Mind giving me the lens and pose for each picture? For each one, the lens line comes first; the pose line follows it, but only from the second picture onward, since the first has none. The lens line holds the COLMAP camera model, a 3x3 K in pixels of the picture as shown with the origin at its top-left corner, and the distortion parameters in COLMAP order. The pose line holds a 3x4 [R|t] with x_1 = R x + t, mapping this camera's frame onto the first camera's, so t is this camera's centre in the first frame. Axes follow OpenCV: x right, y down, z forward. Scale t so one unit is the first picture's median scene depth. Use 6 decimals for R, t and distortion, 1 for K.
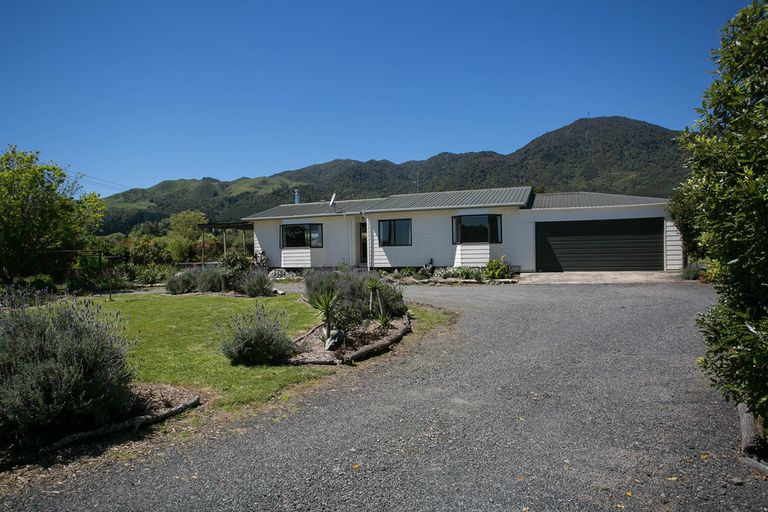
lens RADIAL K [[471.1, 0, 384.0], [0, 471.1, 256.0], [0, 0, 1]] dist [-0.033315, 0.001078]
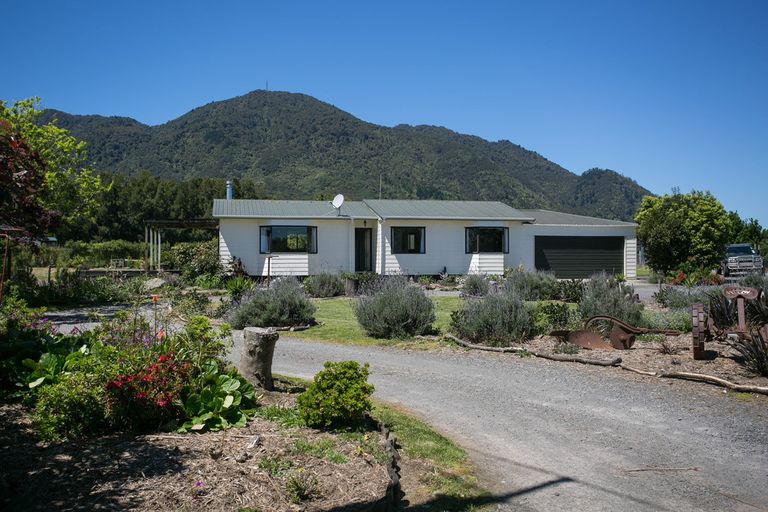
lens RADIAL K [[682.5, 0, 384.0], [0, 682.5, 256.0], [0, 0, 1]] dist [0.007700, 0.006070]
pose [[0.834233, 0.023875, 0.550896, -0.799821], [-0.007480, 0.999460, -0.031988, 0.029100], [-0.551362, 0.022565, 0.833961, -0.155541]]
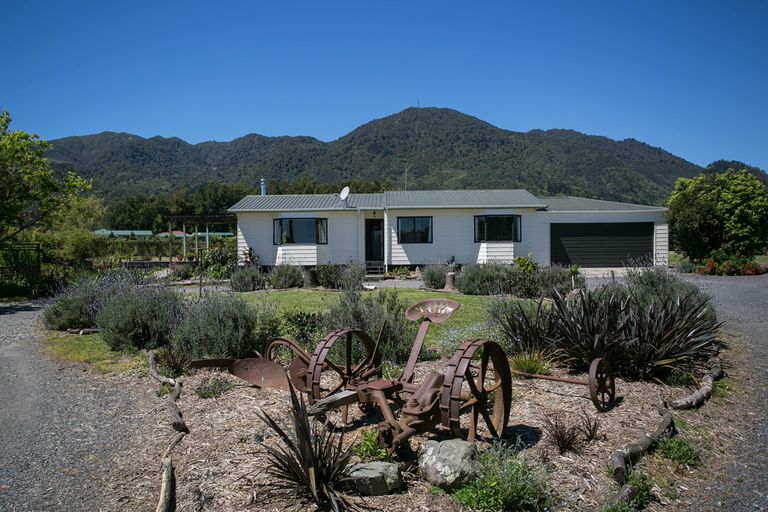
lens RADIAL K [[573.9, 0, 384.0], [0, 573.9, 256.0], [0, 0, 1]] dist [-0.010209, -0.001367]
pose [[0.938233, 0.007620, 0.345920, -0.453936], [-0.003905, 0.999927, -0.011435, 0.019170], [-0.345982, 0.009378, 0.938194, -0.107788]]
